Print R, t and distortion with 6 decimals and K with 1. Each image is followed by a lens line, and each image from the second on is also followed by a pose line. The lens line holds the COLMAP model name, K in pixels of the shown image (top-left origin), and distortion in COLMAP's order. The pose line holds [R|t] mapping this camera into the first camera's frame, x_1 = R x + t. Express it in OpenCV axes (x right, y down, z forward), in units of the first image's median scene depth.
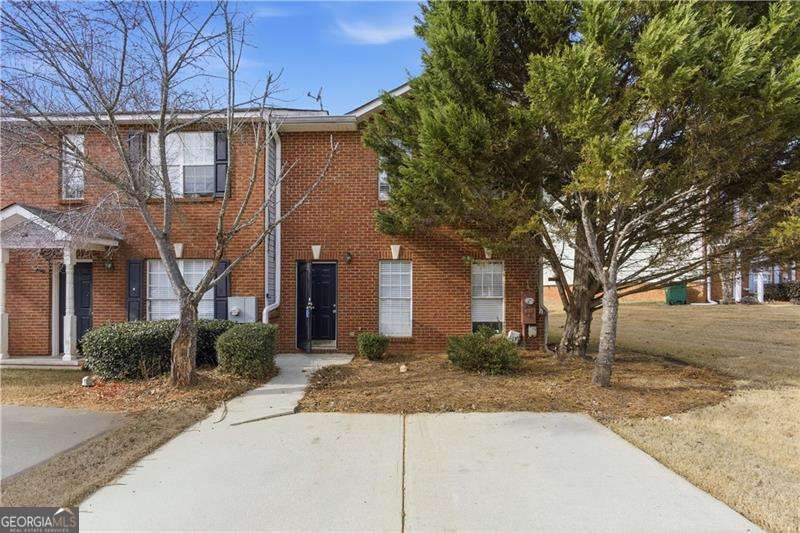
lens RADIAL K [[340.9, 0, 400.9], [0, 340.9, 269.0], [0, 0, 1]] dist [-0.011290, 0.000020]
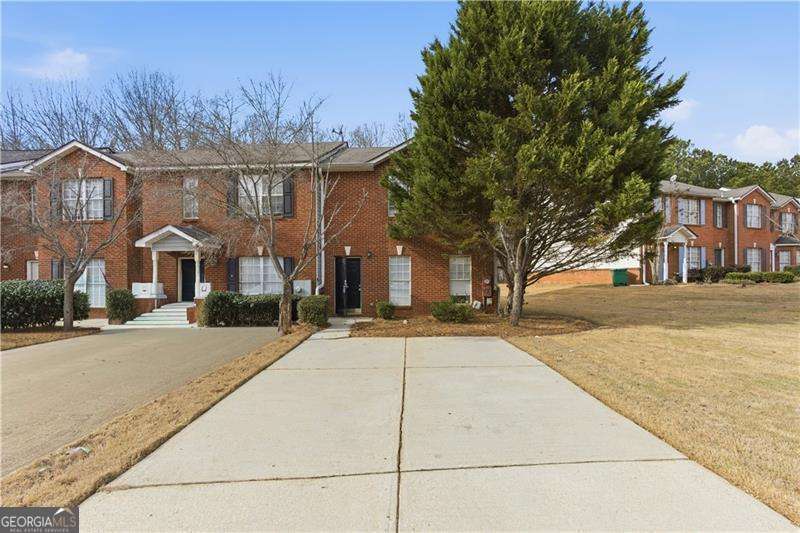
lens RADIAL K [[340.9, 0, 399.1], [0, 340.9, 264.1], [0, 0, 1]] dist [-0.011290, 0.000020]
pose [[0.999912, -0.007604, -0.010857, -0.002165], [0.007840, 0.999731, 0.021822, -0.022877], [0.010689, -0.021906, 0.999703, -0.554866]]
